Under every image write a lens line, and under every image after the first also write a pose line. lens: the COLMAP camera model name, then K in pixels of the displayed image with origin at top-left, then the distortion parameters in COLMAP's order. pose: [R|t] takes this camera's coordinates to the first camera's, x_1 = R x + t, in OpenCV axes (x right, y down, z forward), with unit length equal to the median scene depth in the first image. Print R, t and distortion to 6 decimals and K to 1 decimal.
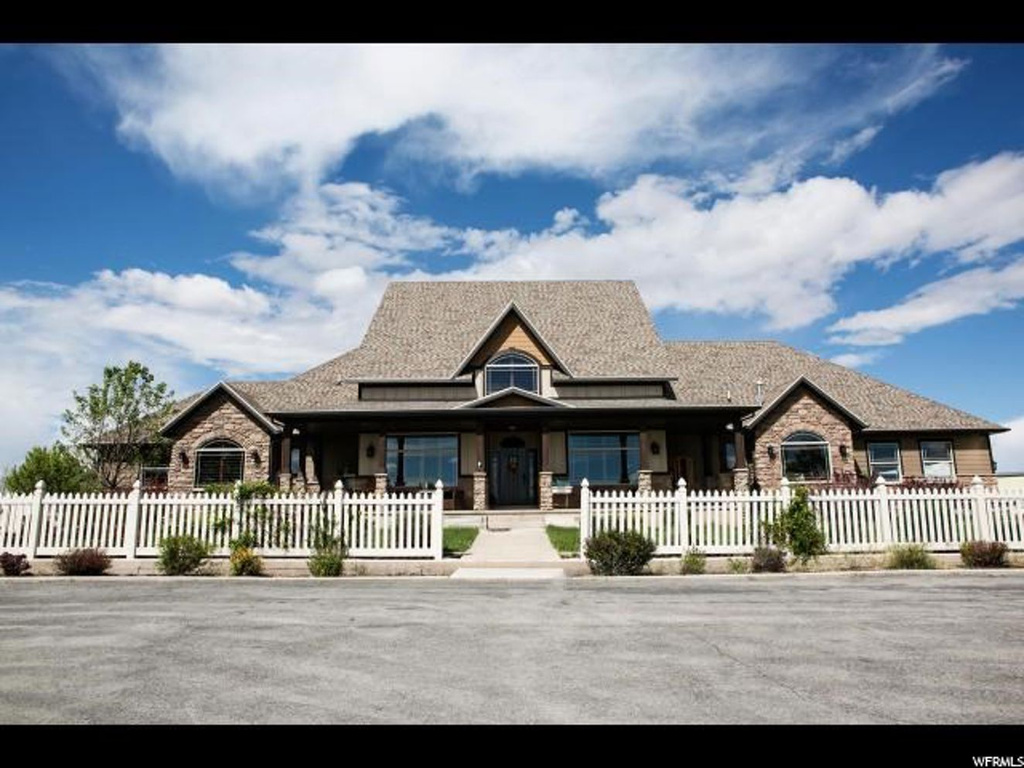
lens RADIAL K [[709.2, 0, 517.0], [0, 709.2, 378.5], [0, 0, 1]] dist [-0.104760, 0.073171]
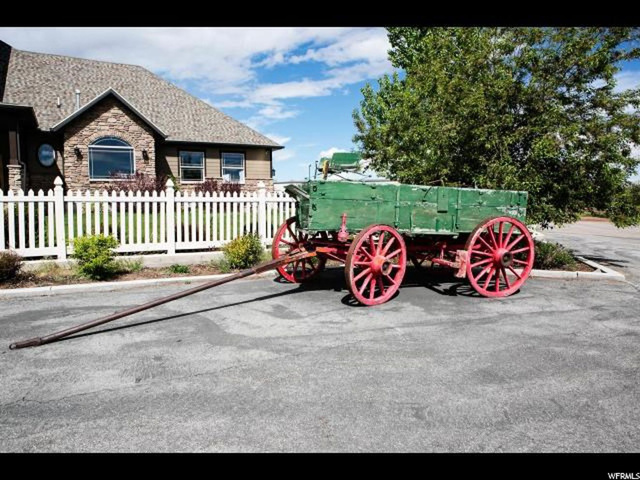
lens RADIAL K [[443.3, 0, 323.1], [0, 443.3, 236.5], [0, 0, 1]] dist [-0.104760, 0.073171]
pose [[0.869380, -0.032400, 0.493081, 0.358334], [-0.105061, 0.962914, 0.248512, 0.018593], [-0.482846, -0.267855, 0.833734, 0.171738]]
